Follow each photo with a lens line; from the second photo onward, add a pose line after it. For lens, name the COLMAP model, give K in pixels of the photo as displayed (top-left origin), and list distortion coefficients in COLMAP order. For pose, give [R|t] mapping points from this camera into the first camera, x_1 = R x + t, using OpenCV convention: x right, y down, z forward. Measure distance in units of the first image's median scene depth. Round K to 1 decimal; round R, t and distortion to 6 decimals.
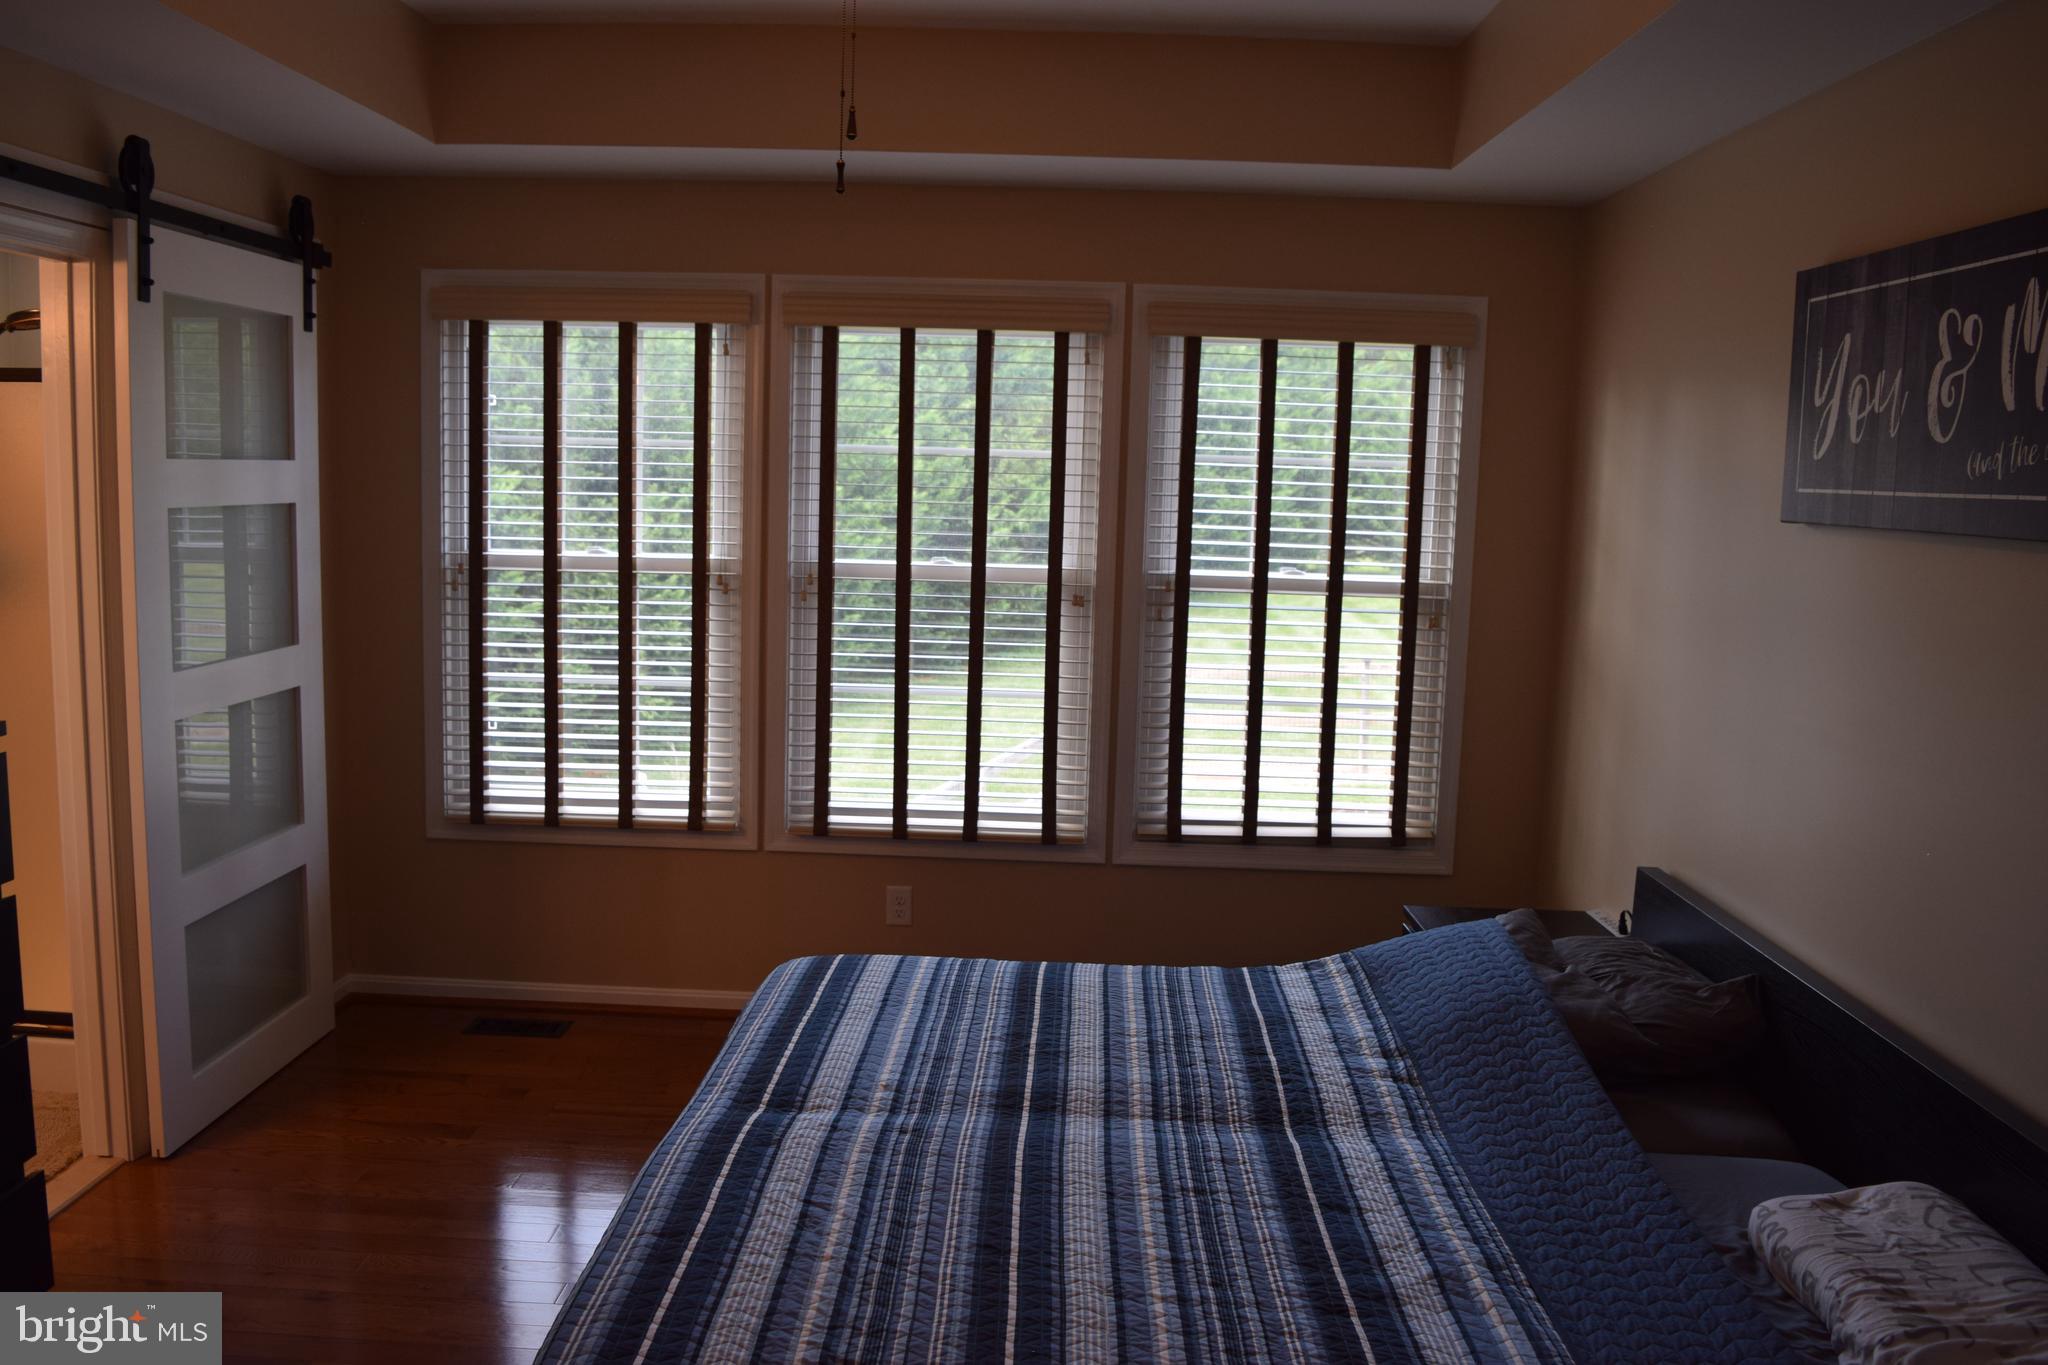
lens RADIAL K [[1615.7, 0, 1016.4], [0, 1615.7, 677.4], [0, 0, 1]] dist [-0.088265, 0.006401]
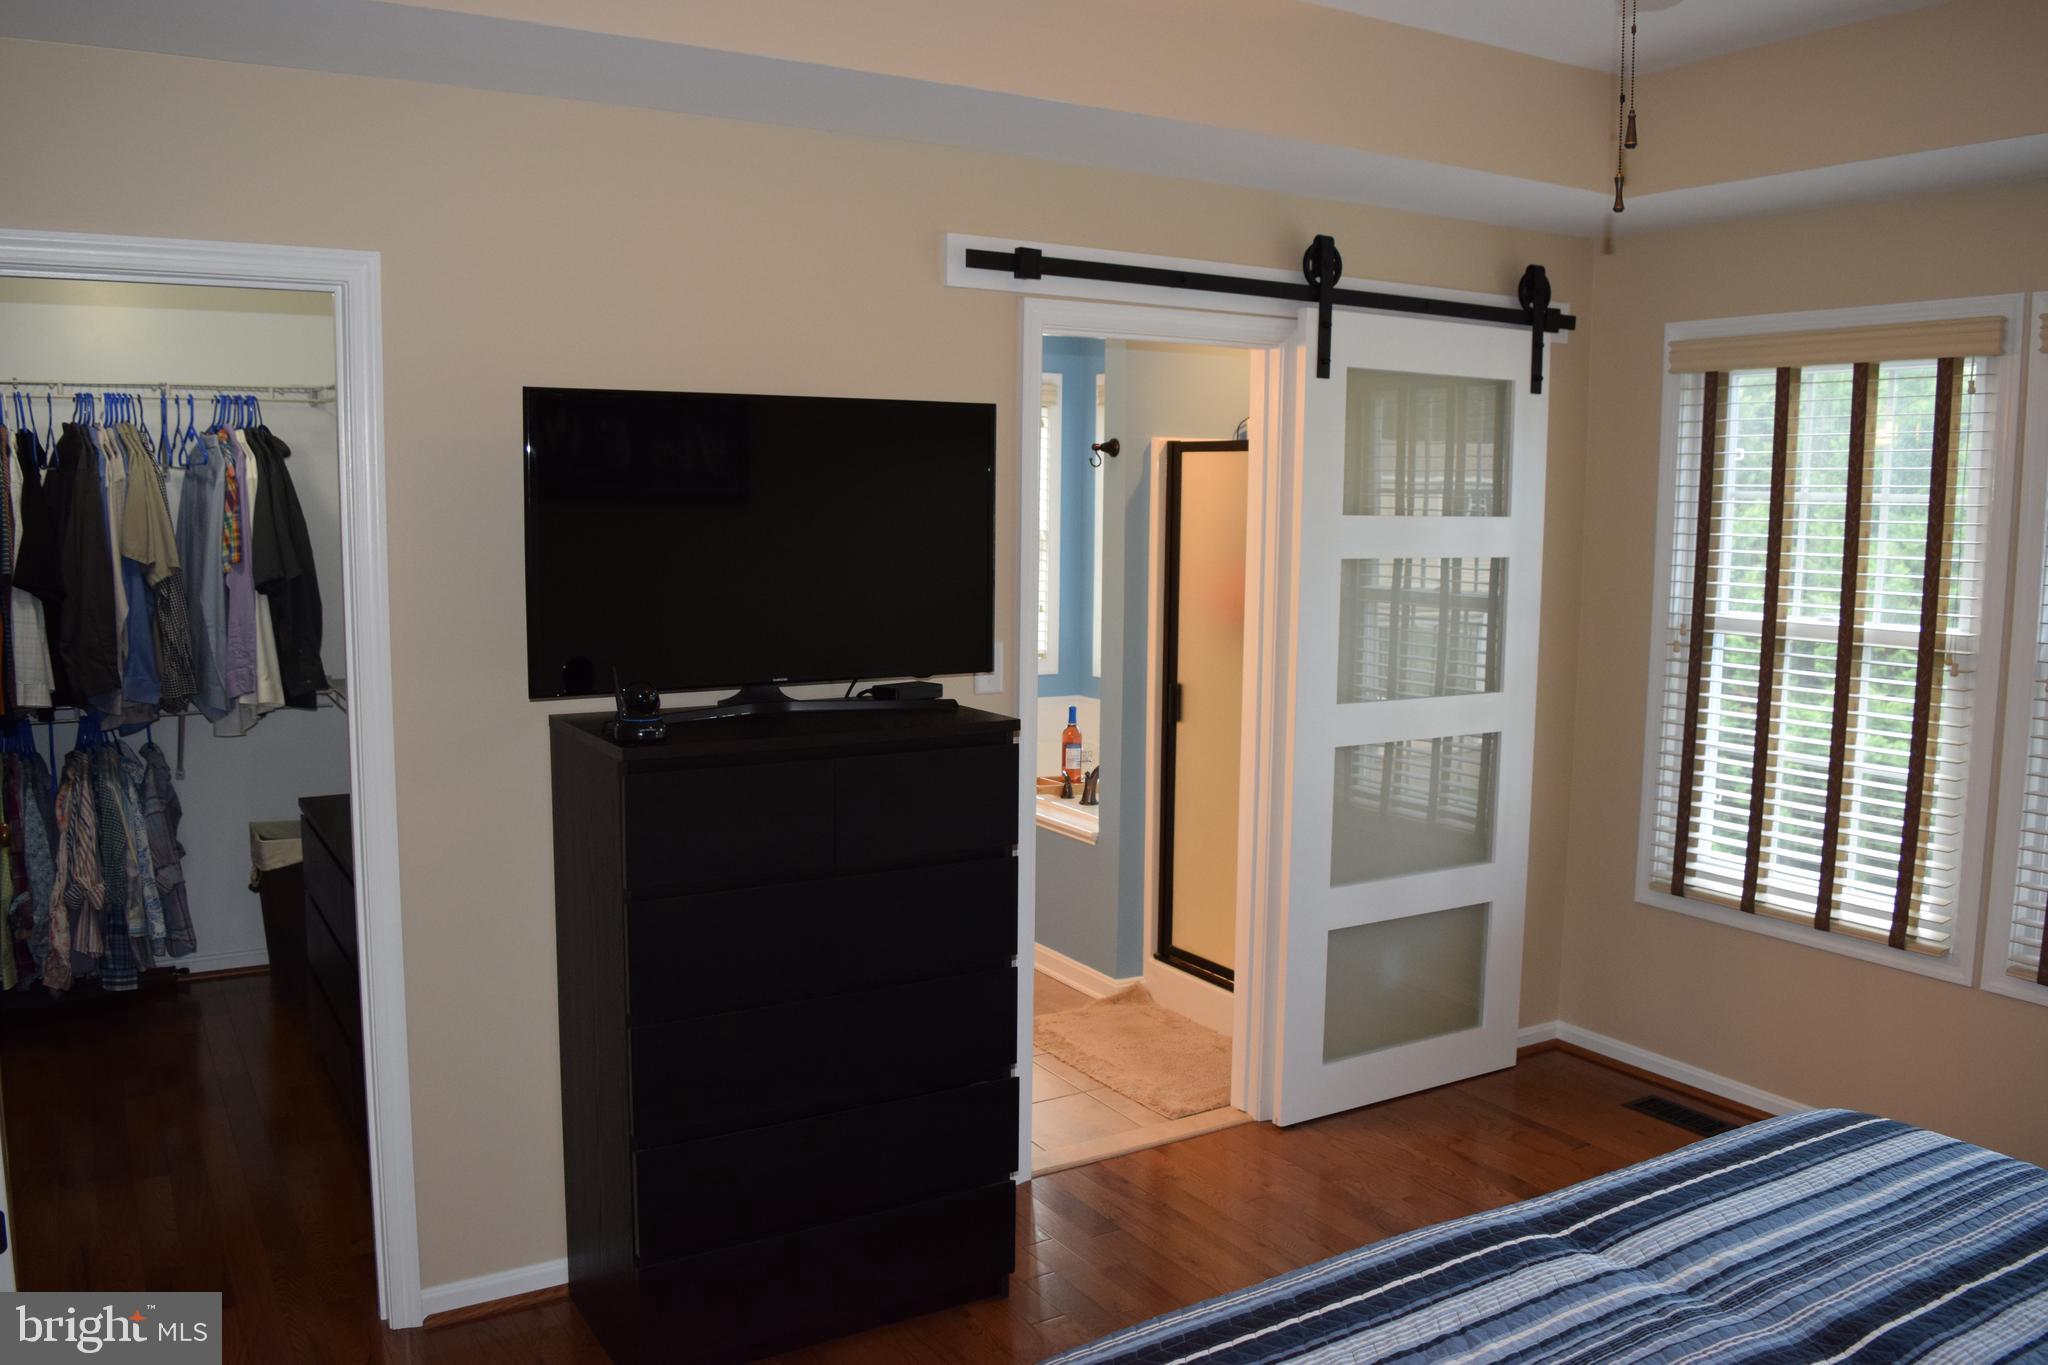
lens RADIAL K [[1615.7, 0, 1016.4], [0, 1615.7, 677.4], [0, 0, 1]] dist [-0.088265, 0.006401]
pose [[0.536838, 0.071527, -0.840648, 0.289089], [-0.101437, 0.994644, 0.019852, -0.020604], [0.837565, 0.074616, 0.541218, 0.172854]]
